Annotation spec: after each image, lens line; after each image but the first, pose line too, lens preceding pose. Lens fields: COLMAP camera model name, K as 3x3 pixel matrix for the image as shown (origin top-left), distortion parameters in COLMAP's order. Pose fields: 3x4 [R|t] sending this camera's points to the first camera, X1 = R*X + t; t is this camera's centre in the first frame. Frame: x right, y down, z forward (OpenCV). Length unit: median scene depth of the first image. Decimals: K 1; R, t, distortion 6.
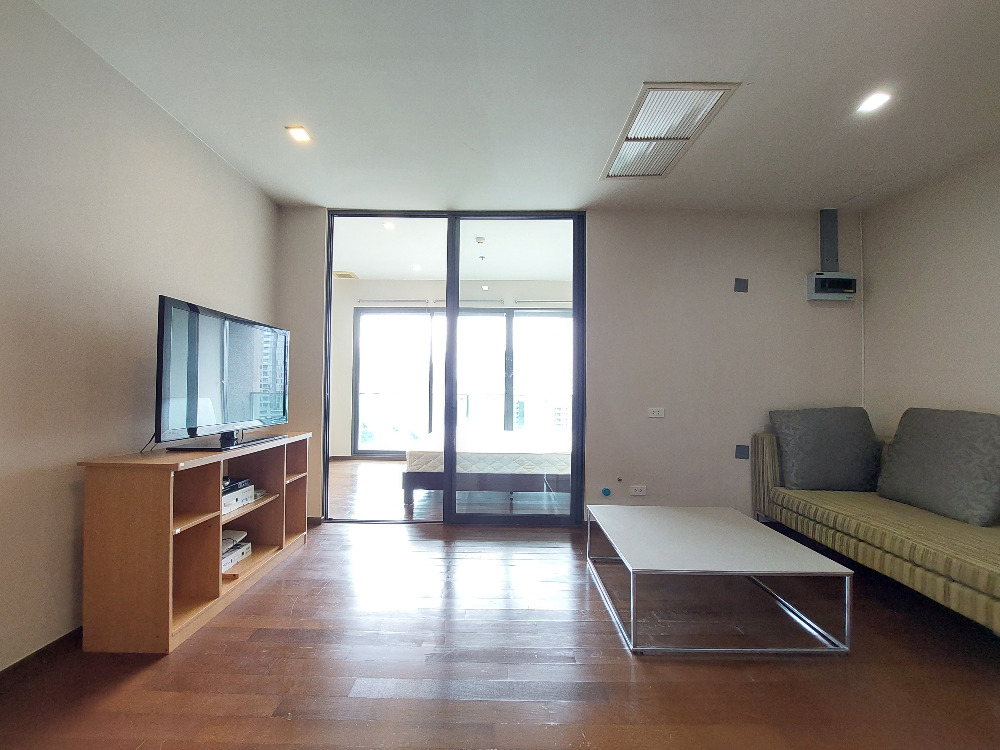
lens RADIAL K [[399.3, 0, 496.0], [0, 399.3, 378.9], [0, 0, 1]] dist [-0.017101, -0.001053]
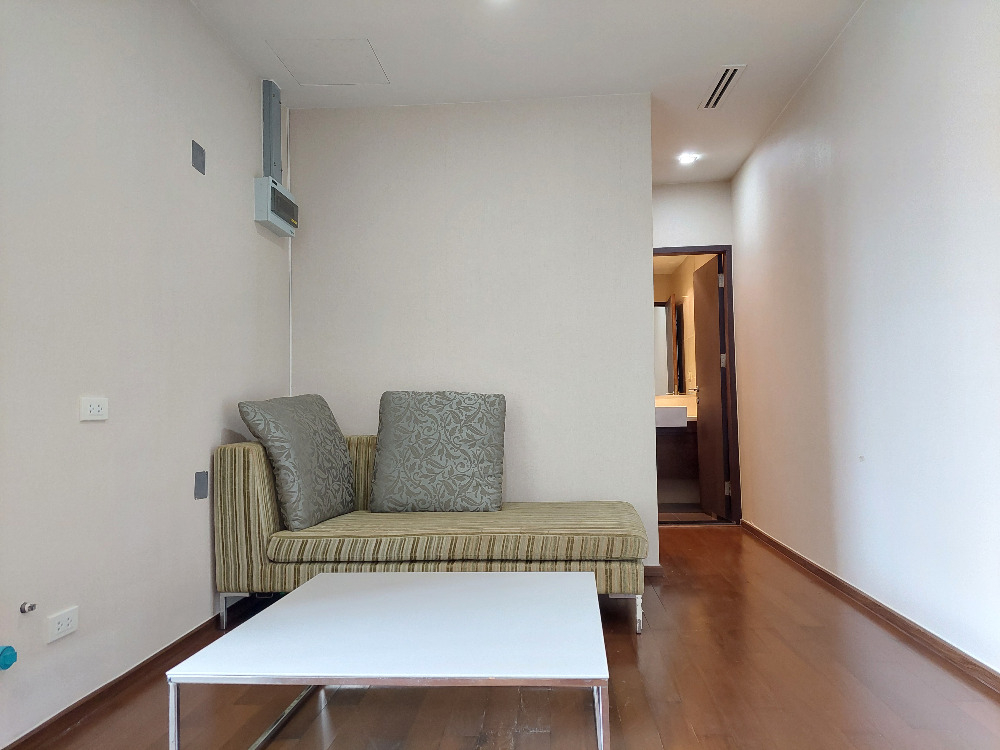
lens RADIAL K [[724.2, 0, 502.9], [0, 724.2, 378.3], [0, 0, 1]] dist [0.061891, -0.024920]
pose [[0.069175, 0.032288, 0.997082, -0.297423], [-0.002737, 0.999478, -0.032176, 0.079102], [-0.997601, -0.000503, 0.069227, 0.564830]]
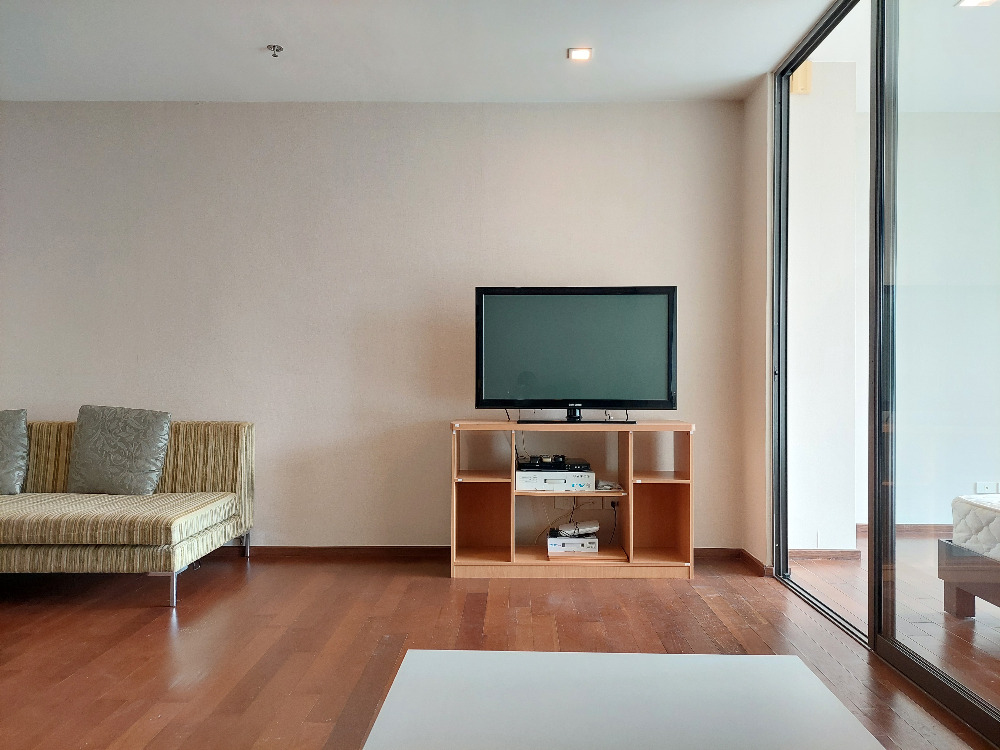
lens RADIAL K [[724.2, 0, 504.1], [0, 724.2, 374.5], [0, 0, 1]] dist [0.061891, -0.024920]
pose [[-0.009146, -0.016919, -0.999815, 0.751887], [0.024668, 0.999549, -0.017140, 0.054190], [0.999654, -0.024820, -0.008724, 0.614211]]
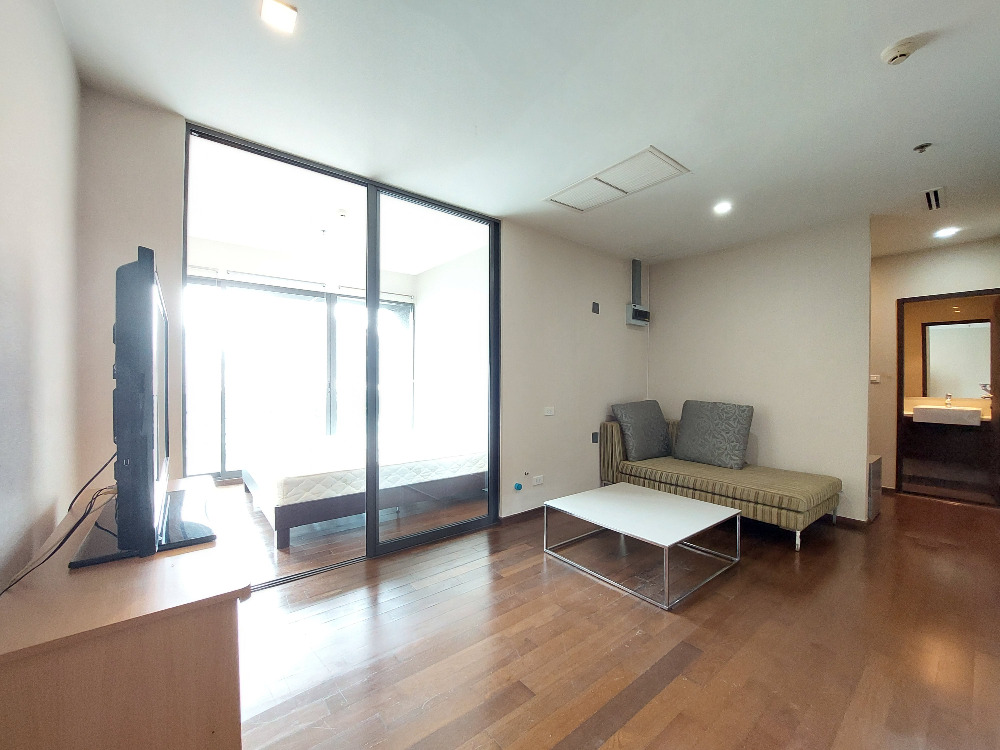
lens RADIAL K [[399.3, 0, 498.7], [0, 399.3, 376.5], [0, 0, 1]] dist [-0.017101, -0.001053]
pose [[0.778996, -0.003670, 0.627018, -0.448476], [-0.012003, 0.999712, 0.020763, -0.038510], [-0.626914, -0.023701, 0.778728, 0.195235]]
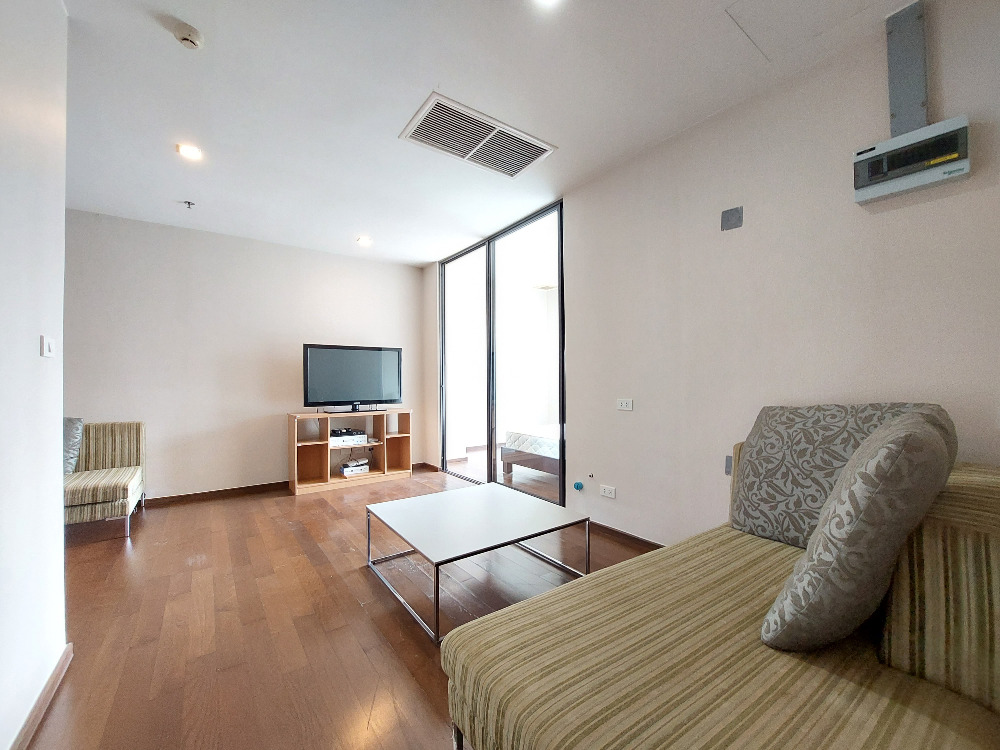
lens RADIAL K [[399.3, 0, 500.6], [0, 399.3, 381.7], [0, 0, 1]] dist [-0.017101, -0.001053]
pose [[0.602314, -0.017837, -0.798060, 0.946480], [0.034811, 0.999386, 0.003936, 0.024183], [0.797500, -0.030152, 0.602566, 0.286243]]
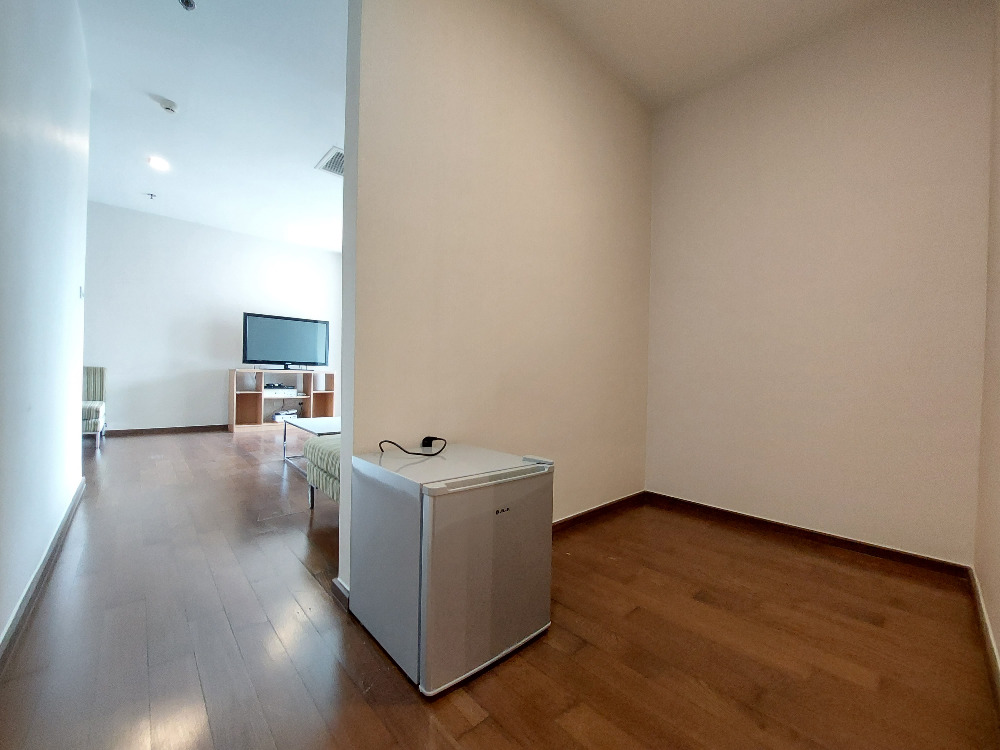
lens RADIAL K [[399.3, 0, 499.1], [0, 399.3, 375.8], [0, 0, 1]] dist [-0.017101, -0.001053]
pose [[0.684432, 0.010713, -0.728998, 1.392812], [0.002008, 0.999861, 0.016579, 0.115568], [0.729073, -0.012811, 0.684316, 0.213832]]
